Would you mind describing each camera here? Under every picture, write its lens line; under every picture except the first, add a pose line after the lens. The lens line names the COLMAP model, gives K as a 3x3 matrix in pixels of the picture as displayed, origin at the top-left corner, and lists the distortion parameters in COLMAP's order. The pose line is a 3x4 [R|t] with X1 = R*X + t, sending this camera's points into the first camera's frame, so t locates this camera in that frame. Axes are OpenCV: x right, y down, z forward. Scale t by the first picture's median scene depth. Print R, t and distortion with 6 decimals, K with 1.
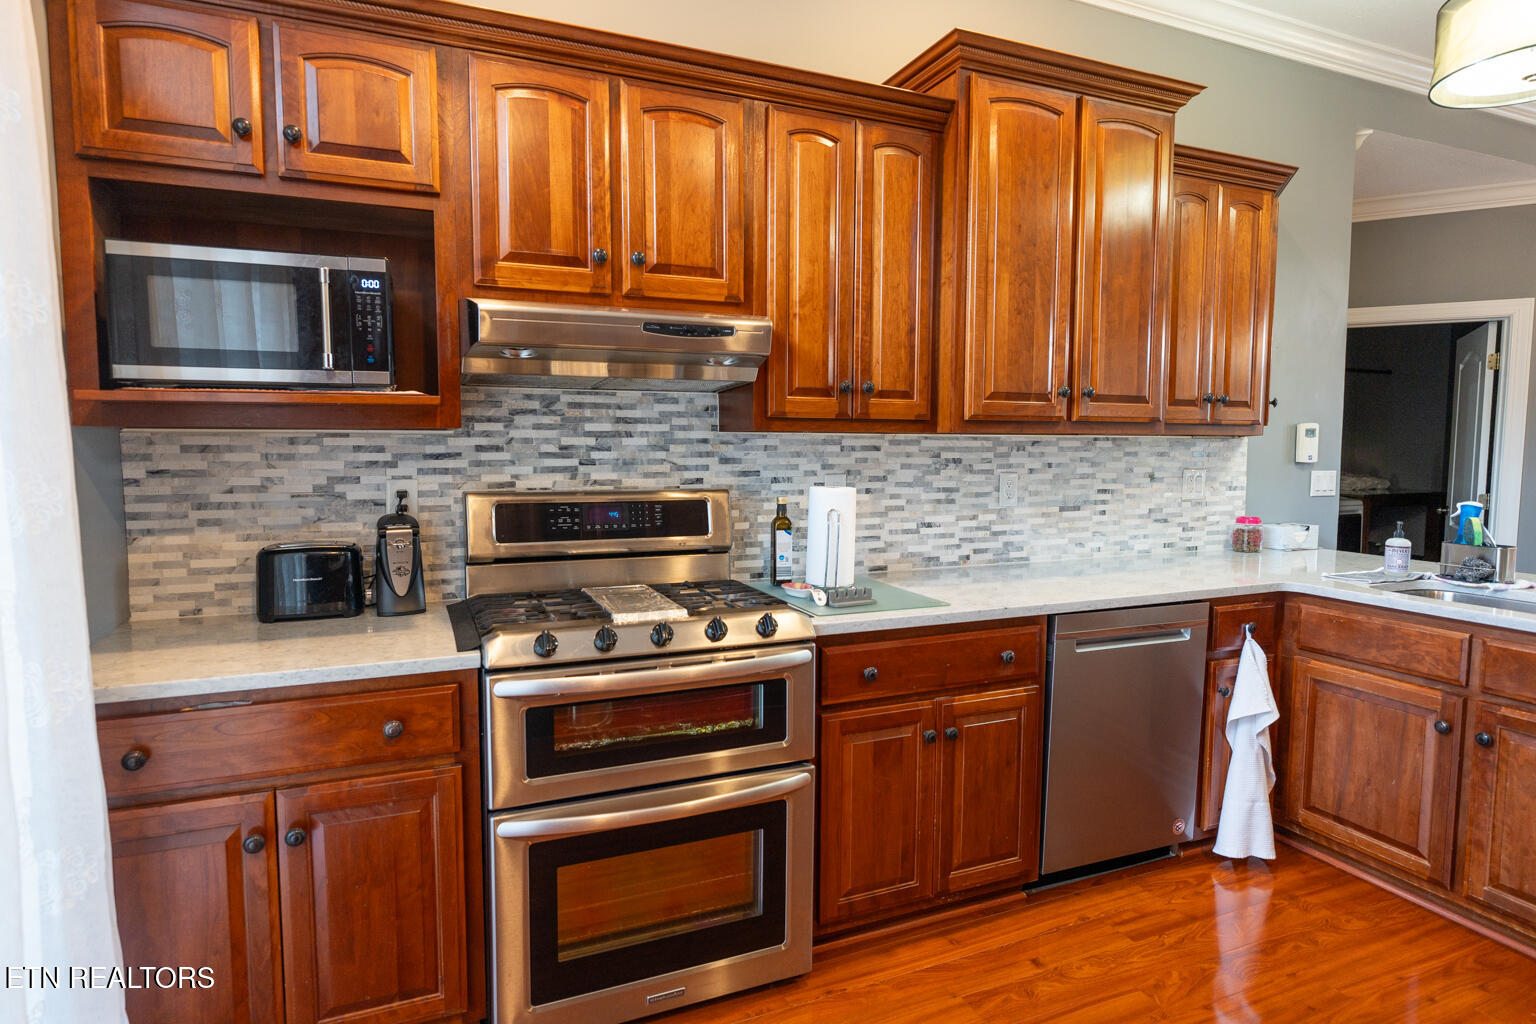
lens RADIAL K [[830.3, 0, 763.0], [0, 830.3, 511.2], [0, 0, 1]] dist [-0.012676, 0.001238]
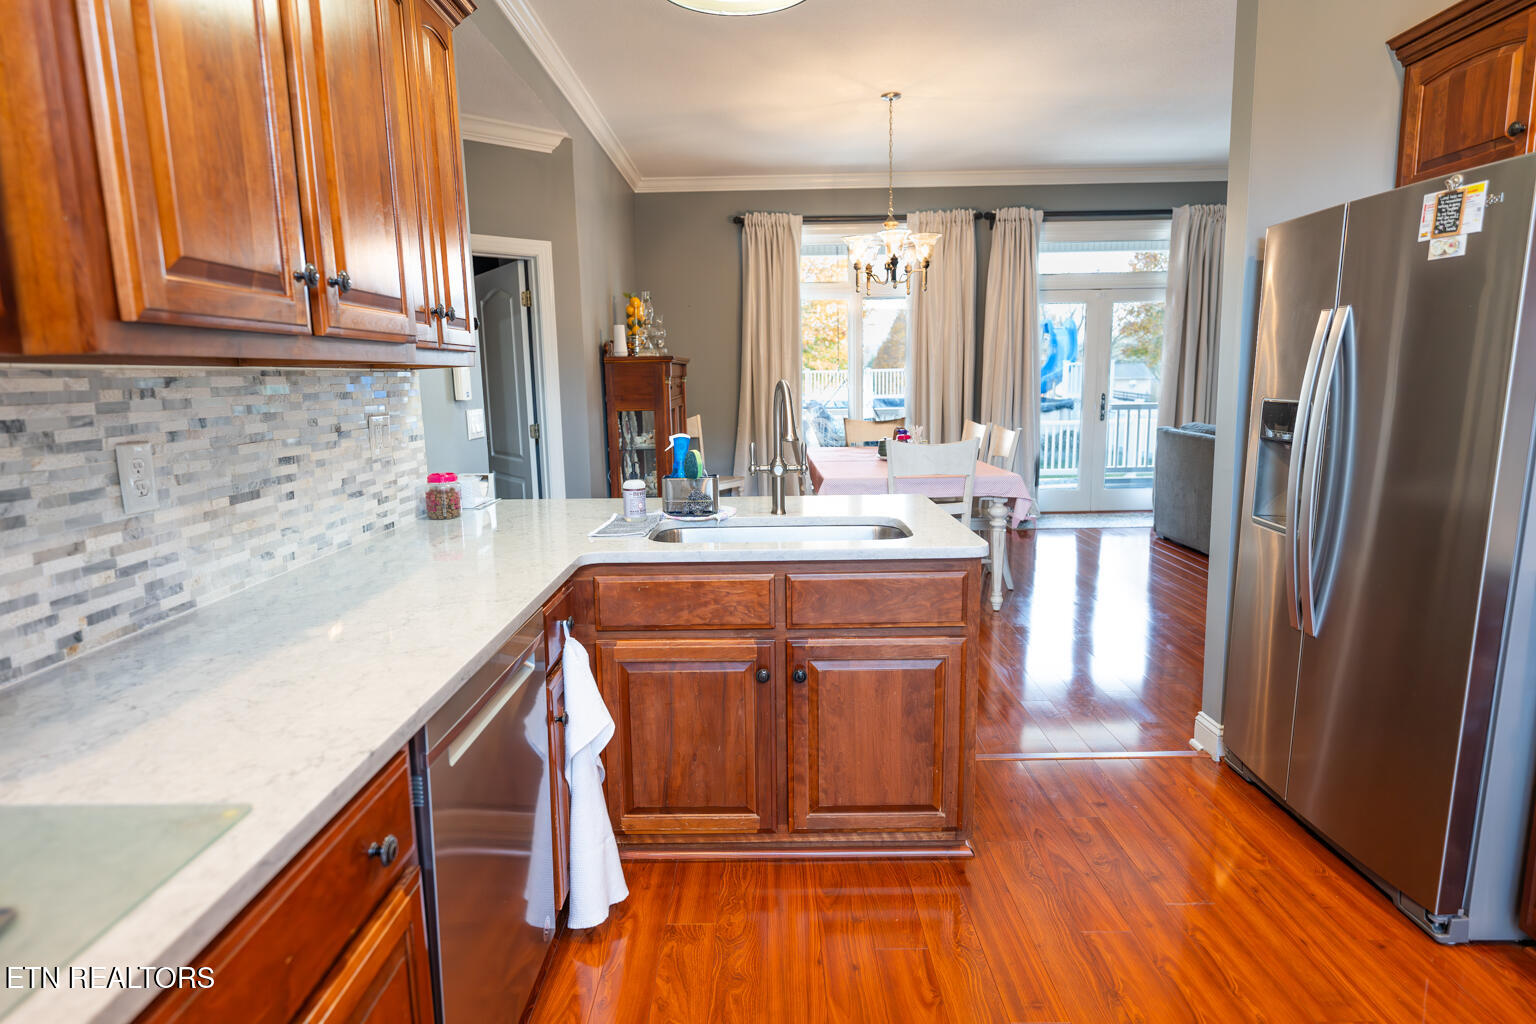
lens RADIAL K [[830.3, 0, 772.6], [0, 830.3, 512.1], [0, 0, 1]] dist [-0.012676, 0.001238]
pose [[0.393951, -0.158109, 0.905431, -0.000702], [0.091078, 0.986960, 0.132718, -0.036641], [-0.914608, 0.030180, 0.403214, 0.461304]]
